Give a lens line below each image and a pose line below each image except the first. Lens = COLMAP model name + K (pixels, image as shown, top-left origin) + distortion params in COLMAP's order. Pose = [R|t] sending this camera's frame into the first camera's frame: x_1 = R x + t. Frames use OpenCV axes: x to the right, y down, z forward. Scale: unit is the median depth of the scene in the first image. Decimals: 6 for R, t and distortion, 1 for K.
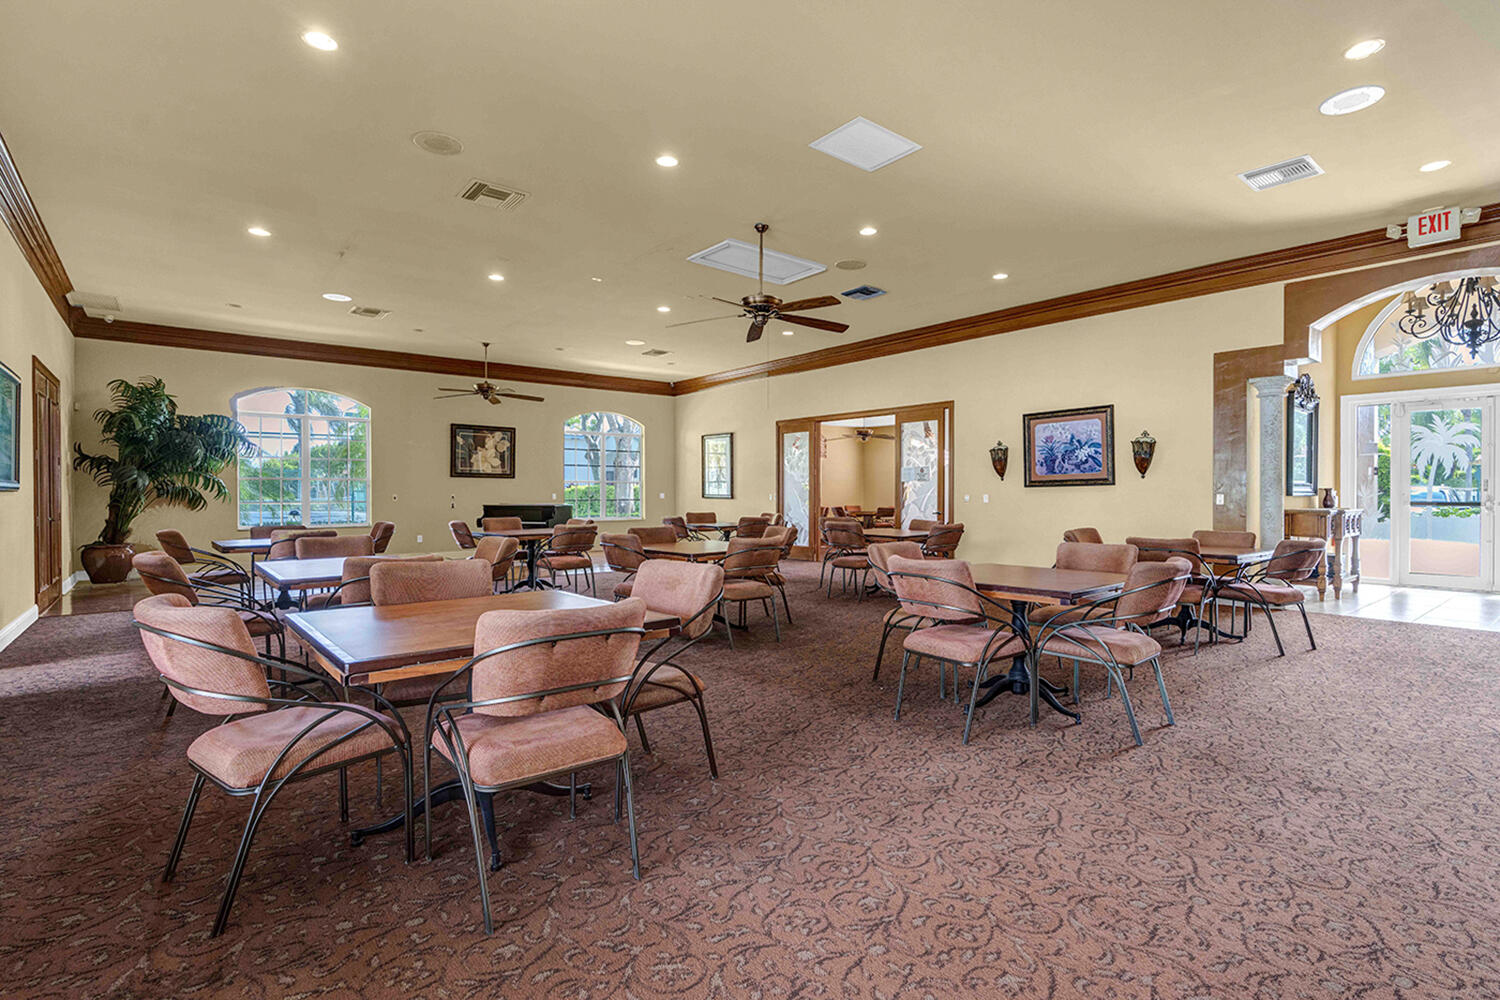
lens RADIAL K [[739.0, 0, 775.8], [0, 739.0, 494.7], [0, 0, 1]] dist [-0.002474, 0.000187]
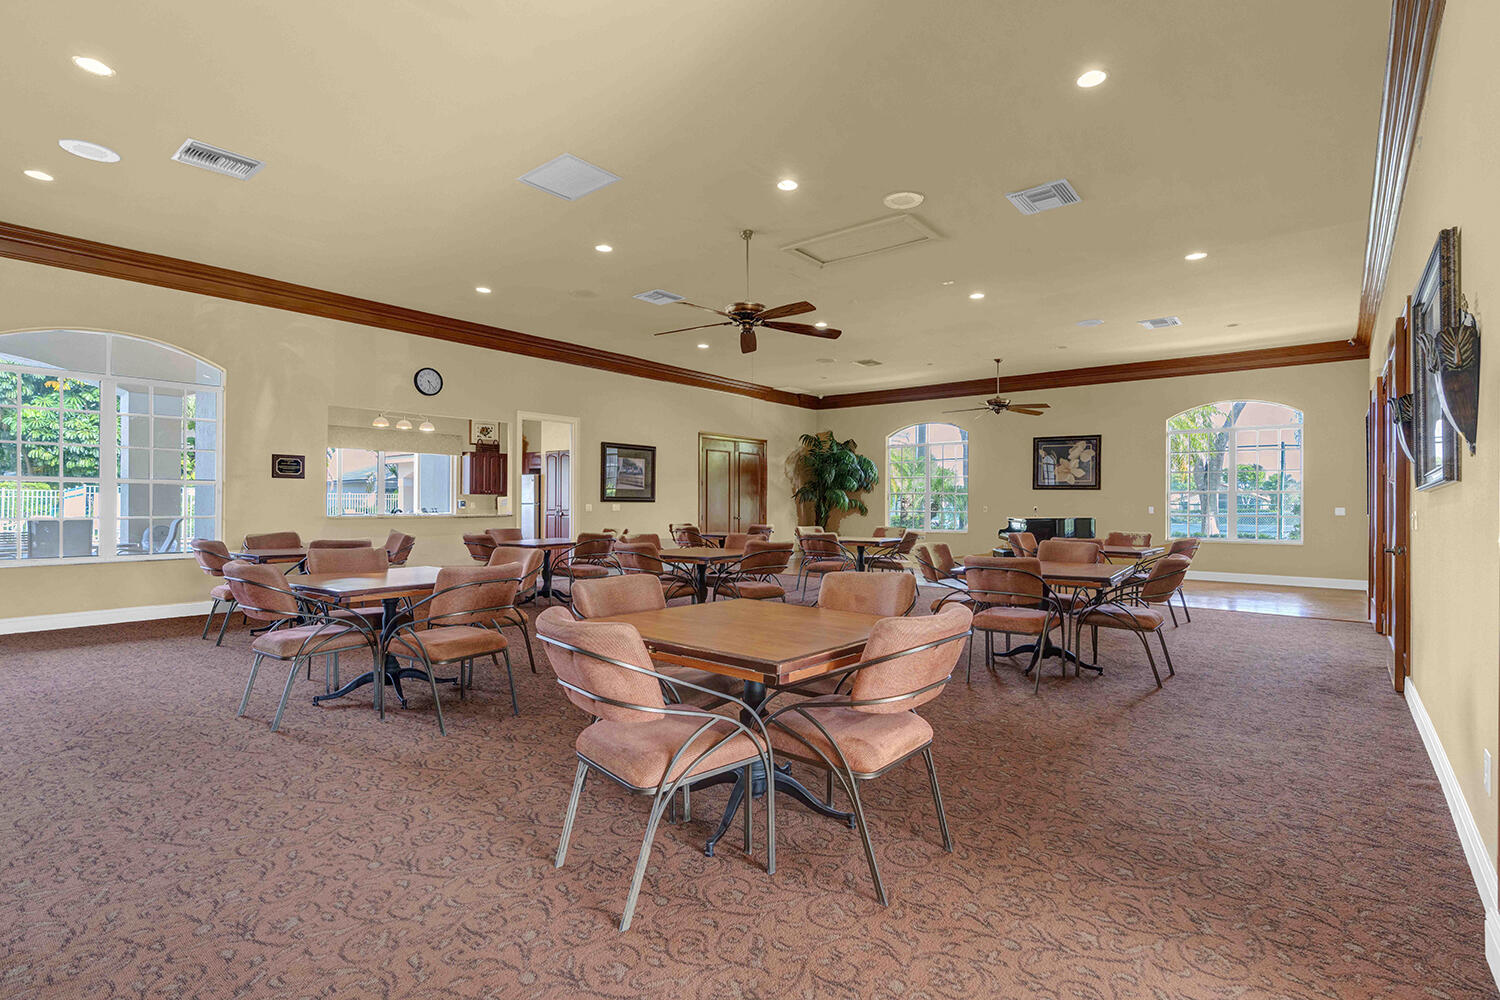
lens RADIAL K [[726.5, 0, 757.3], [0, 726.5, 483.6], [0, 0, 1]] dist [-0.003726, 0.002282]
pose [[0.197892, -0.019513, -0.980030, 0.462616], [-0.010532, 0.999702, -0.022032, -0.006157], [0.980167, 0.014682, 0.197627, 0.419792]]
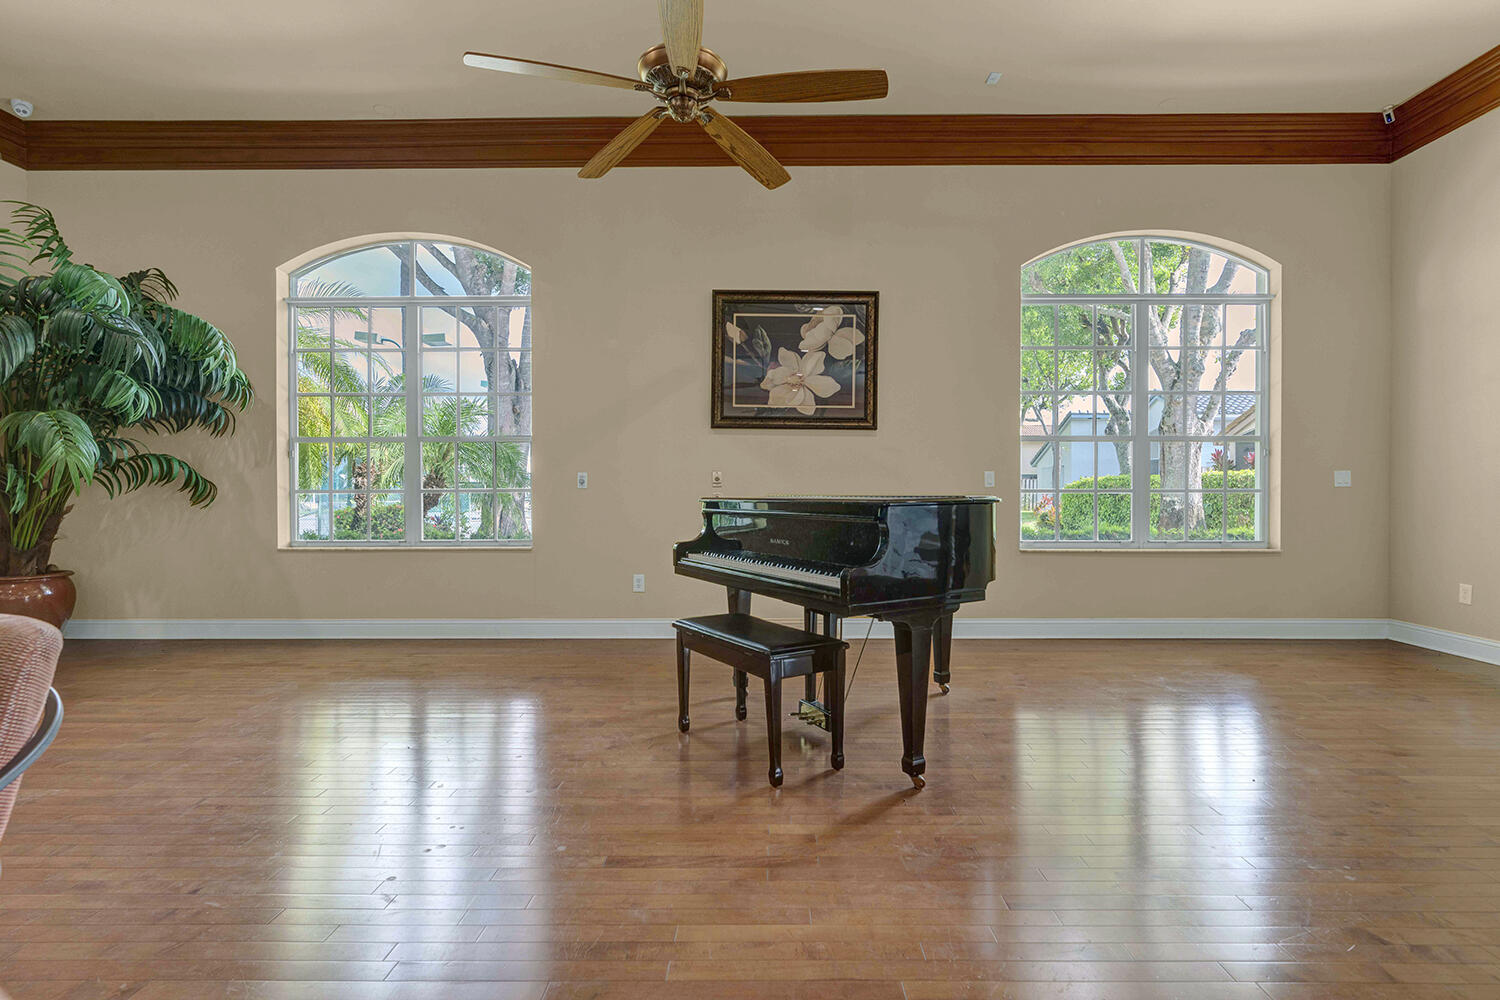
lens RADIAL K [[726.5, 0, 757.3], [0, 726.5, 483.6], [0, 0, 1]] dist [-0.003726, 0.002282]
pose [[0.760046, -0.003793, -0.649858, -0.170698], [-0.001711, 0.999968, -0.007838, 0.008014], [0.649867, 0.007069, 0.760015, 0.713493]]
